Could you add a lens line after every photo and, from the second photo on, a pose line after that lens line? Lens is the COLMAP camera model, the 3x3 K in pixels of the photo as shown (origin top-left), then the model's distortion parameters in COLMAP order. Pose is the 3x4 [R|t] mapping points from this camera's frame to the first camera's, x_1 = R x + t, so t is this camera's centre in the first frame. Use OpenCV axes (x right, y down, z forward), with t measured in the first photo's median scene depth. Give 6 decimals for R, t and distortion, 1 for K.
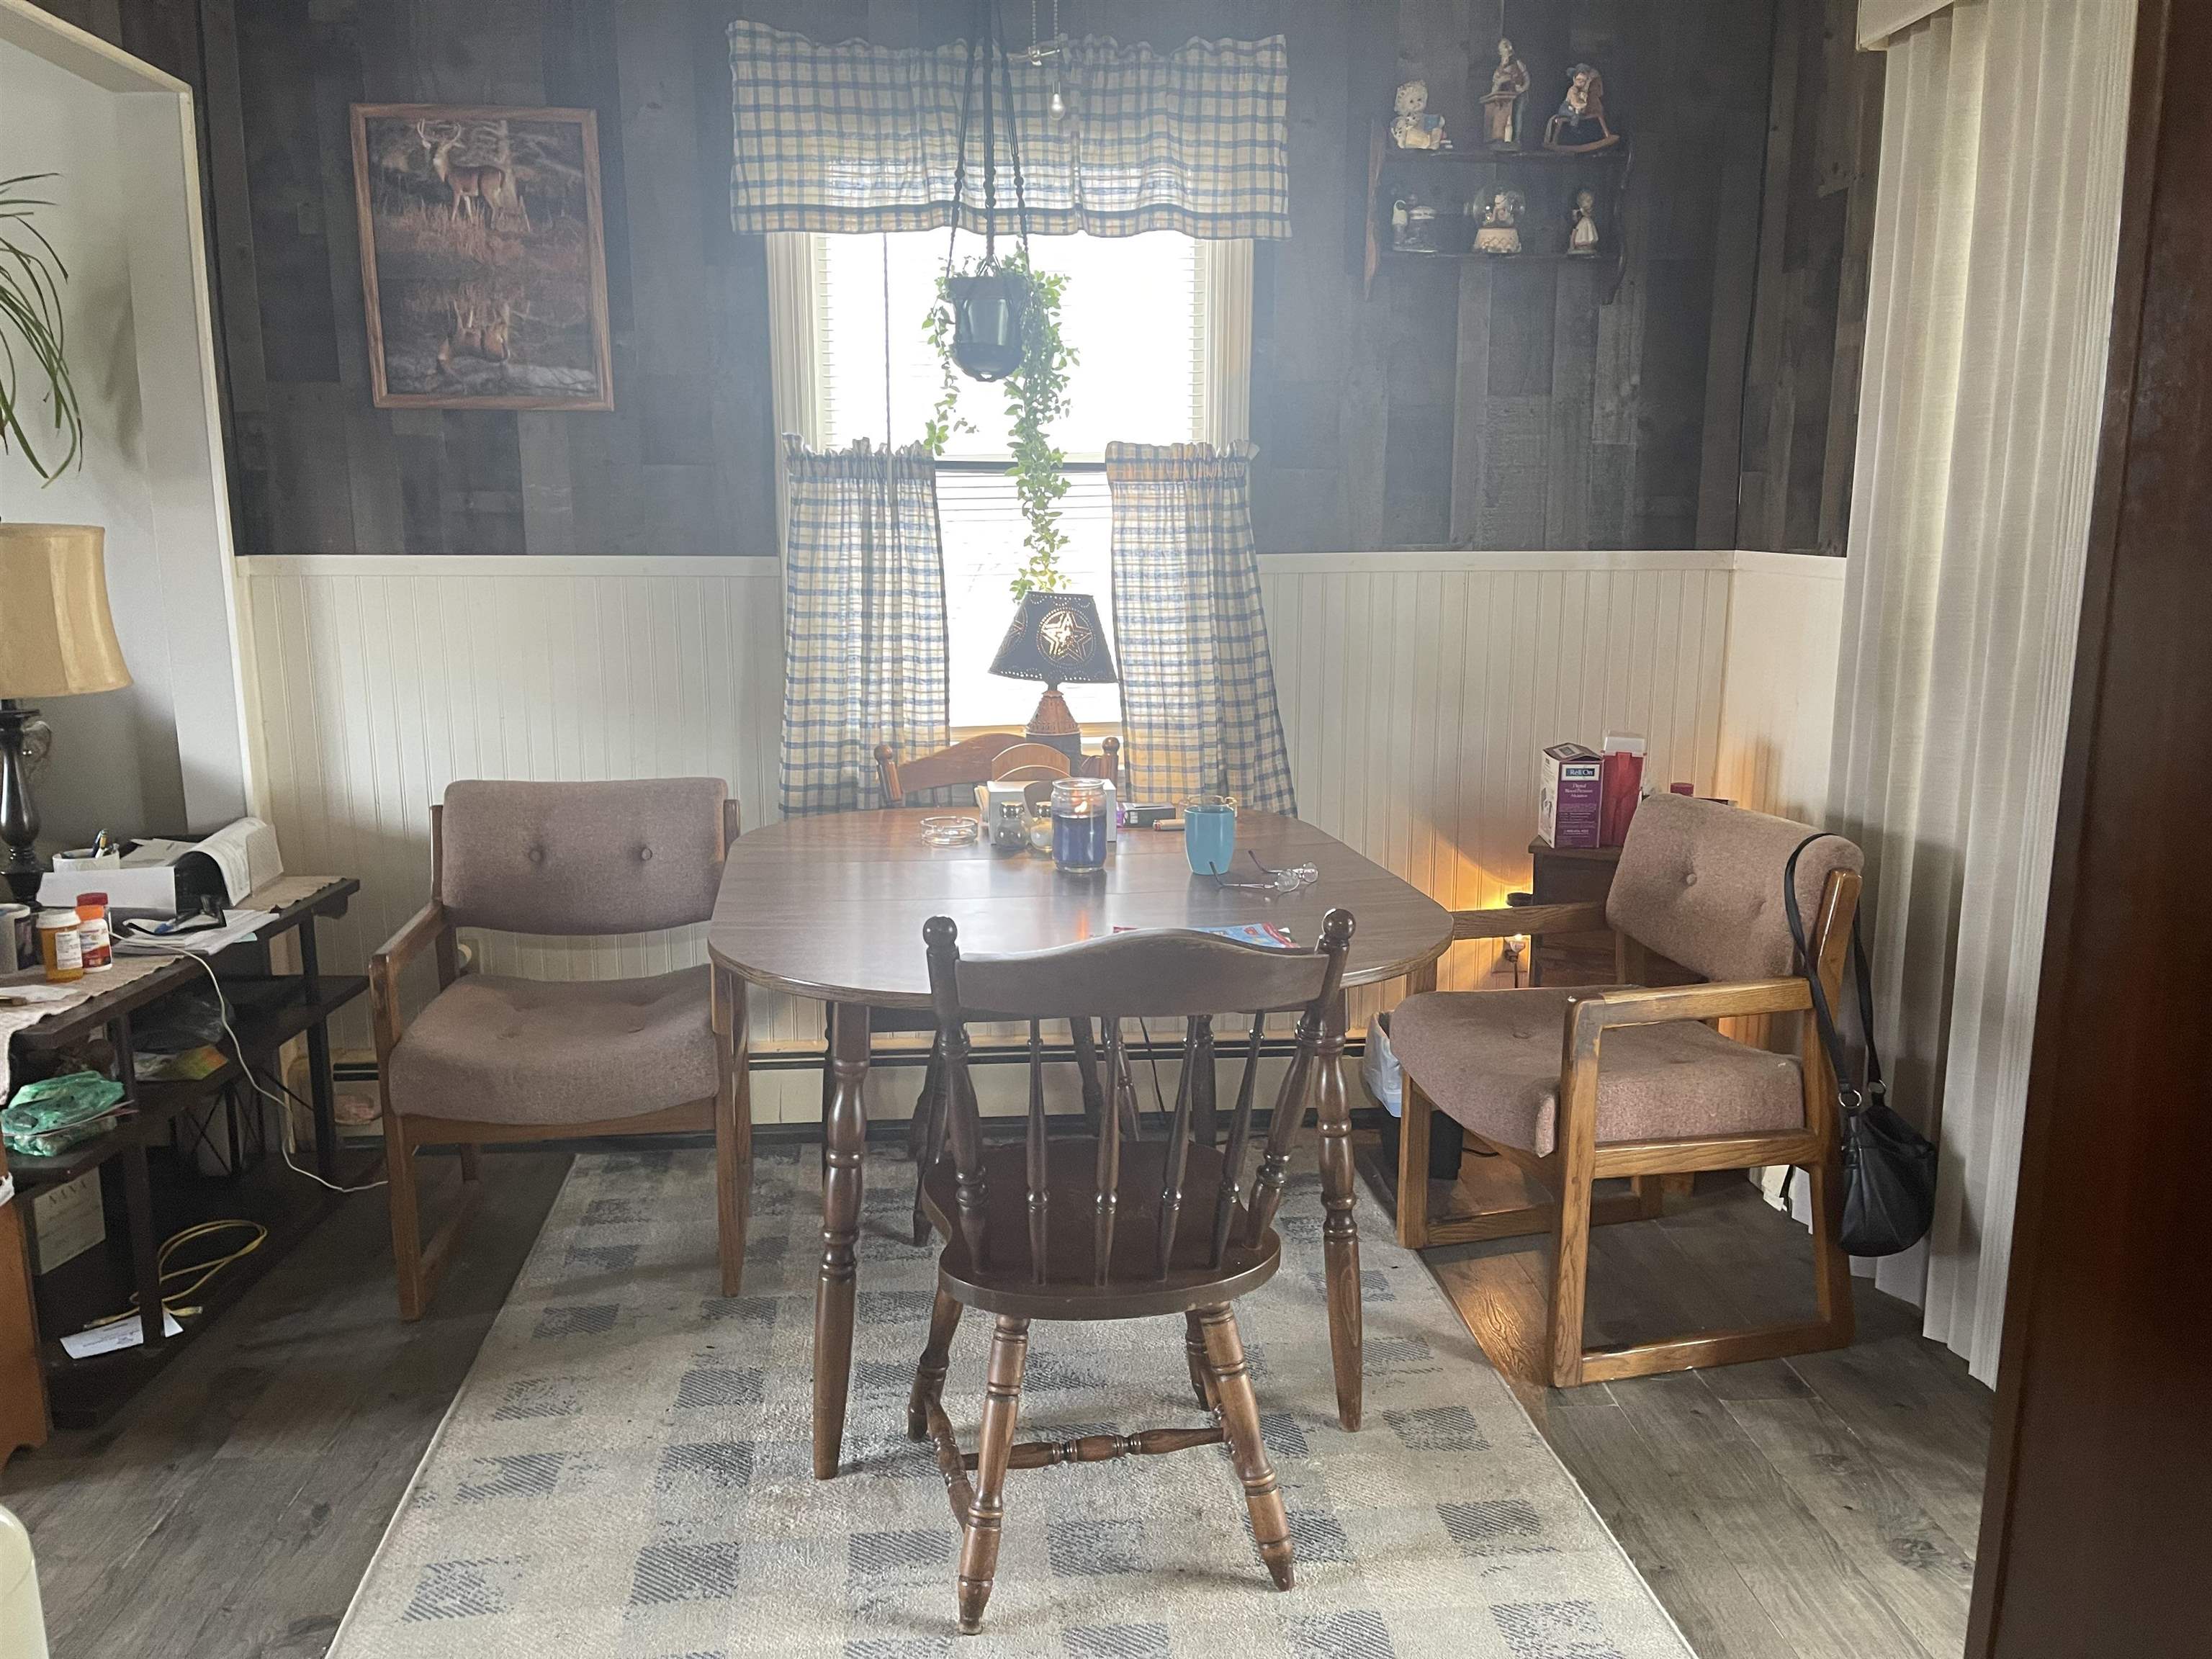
lens RADIAL K [[1663.5, 0, 1128.6], [0, 1663.5, 836.7], [0, 0, 1]] dist [0.073703, -0.104841]
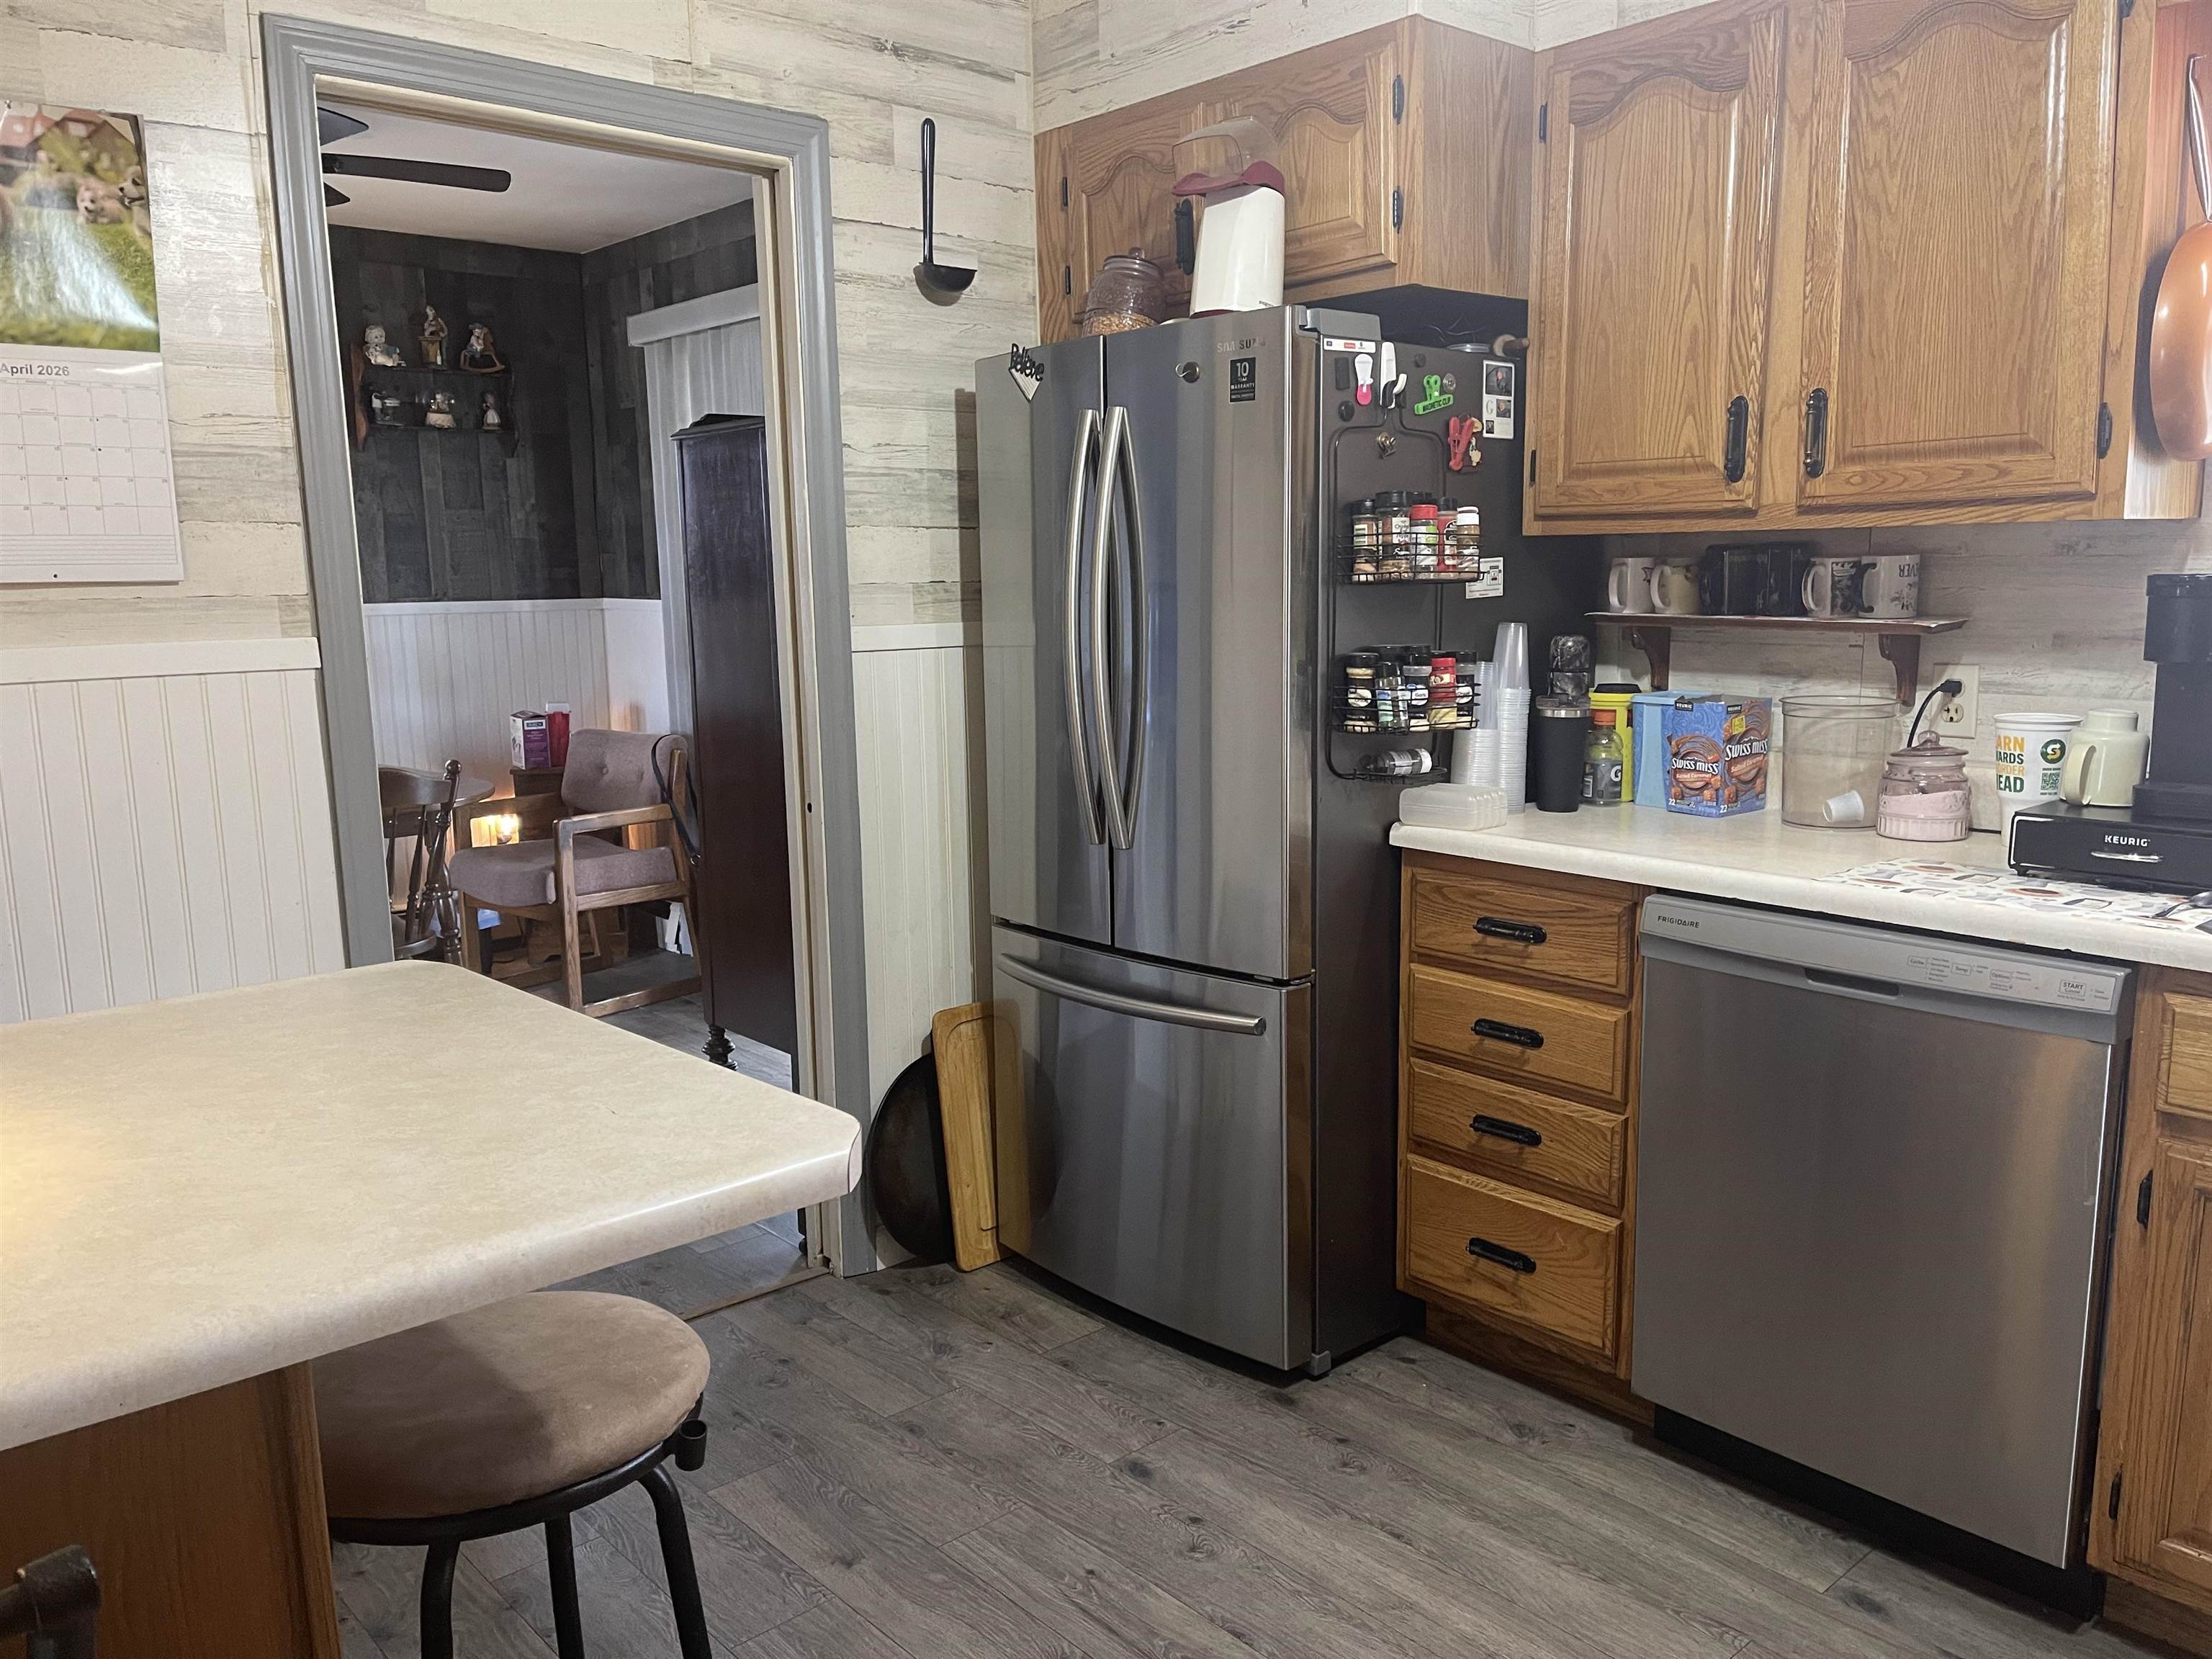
lens RADIAL K [[1663.5, 0, 1128.6], [0, 1663.5, 836.7], [0, 0, 1]] dist [0.073703, -0.104841]
pose [[0.796580, -0.110549, 0.594339, -0.290045], [0.129581, 0.991511, 0.010749, 0.139012], [-0.590482, 0.068453, 0.804142, -0.768730]]
